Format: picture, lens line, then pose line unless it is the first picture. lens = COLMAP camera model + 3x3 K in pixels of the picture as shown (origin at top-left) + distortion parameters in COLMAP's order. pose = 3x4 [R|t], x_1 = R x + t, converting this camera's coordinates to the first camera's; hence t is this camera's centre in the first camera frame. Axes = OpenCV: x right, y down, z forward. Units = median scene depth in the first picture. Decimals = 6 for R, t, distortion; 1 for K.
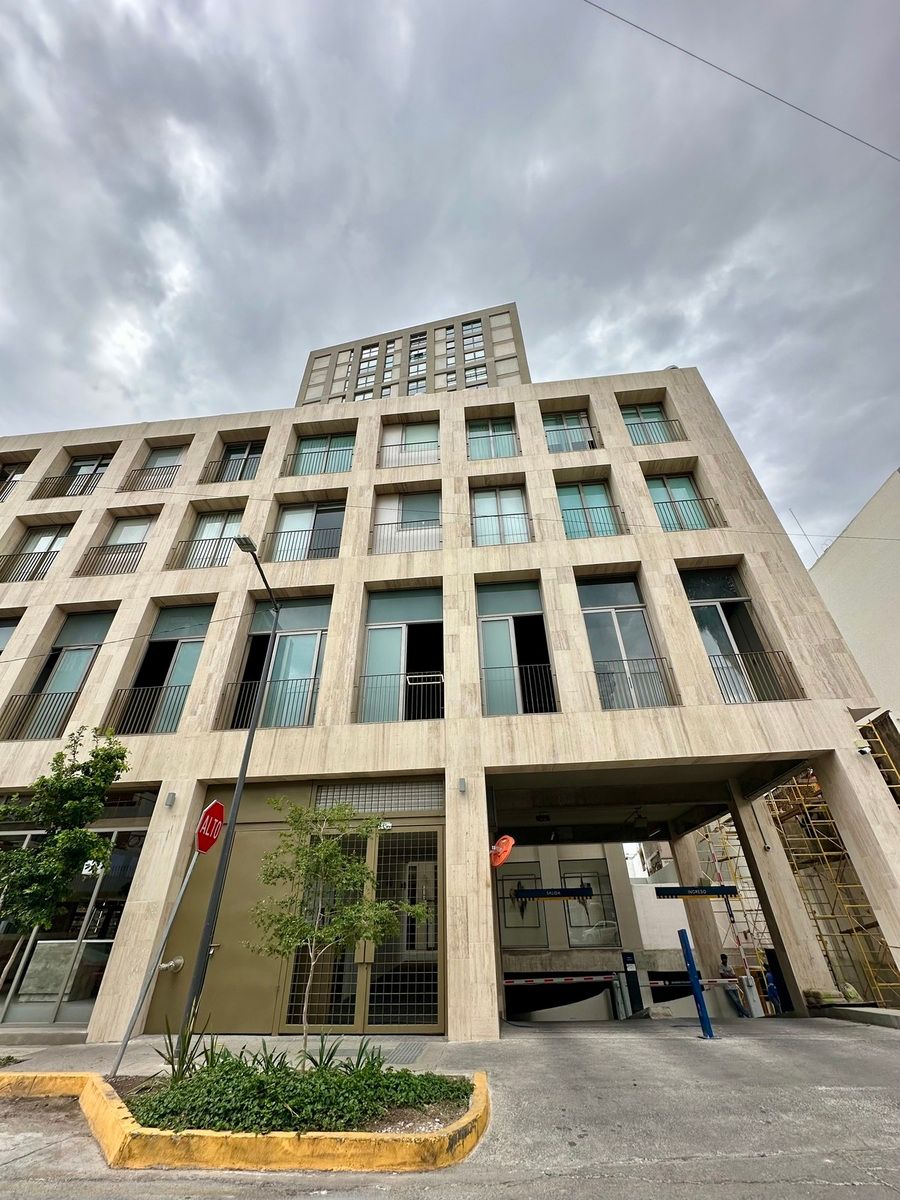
lens RADIAL K [[440.5, 0, 451.5], [0, 440.5, 670.0], [0, 0, 1]] dist [0.000912, 0.000057]
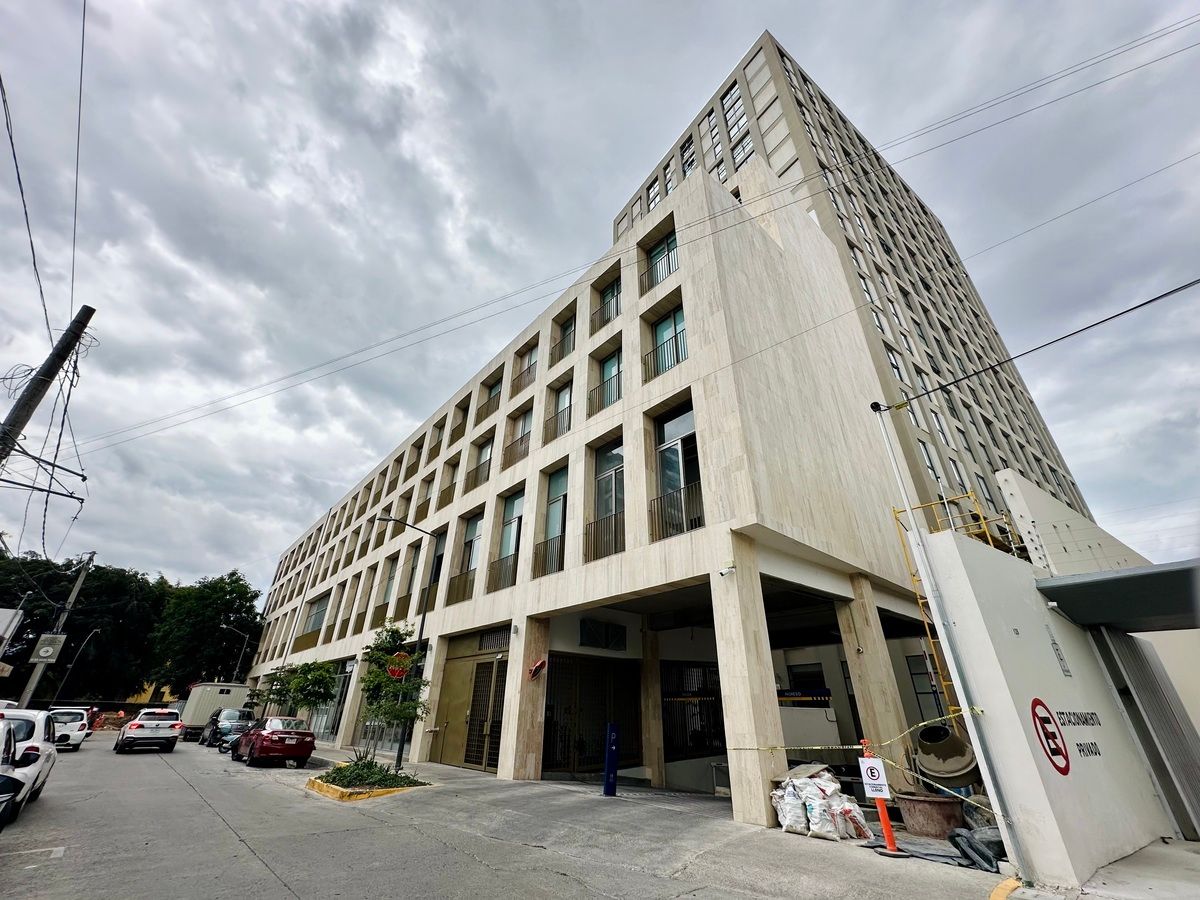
lens RADIAL K [[477.3, 0, 600.0], [0, 477.3, 450.0], [0, 0, 1]] dist [0.016364, 0.000002]
pose [[0.721043, -0.306748, -0.621292, 1.151766], [0.318009, 0.943154, -0.096594, -0.068245], [0.615604, -0.127928, 0.777603, -0.069950]]
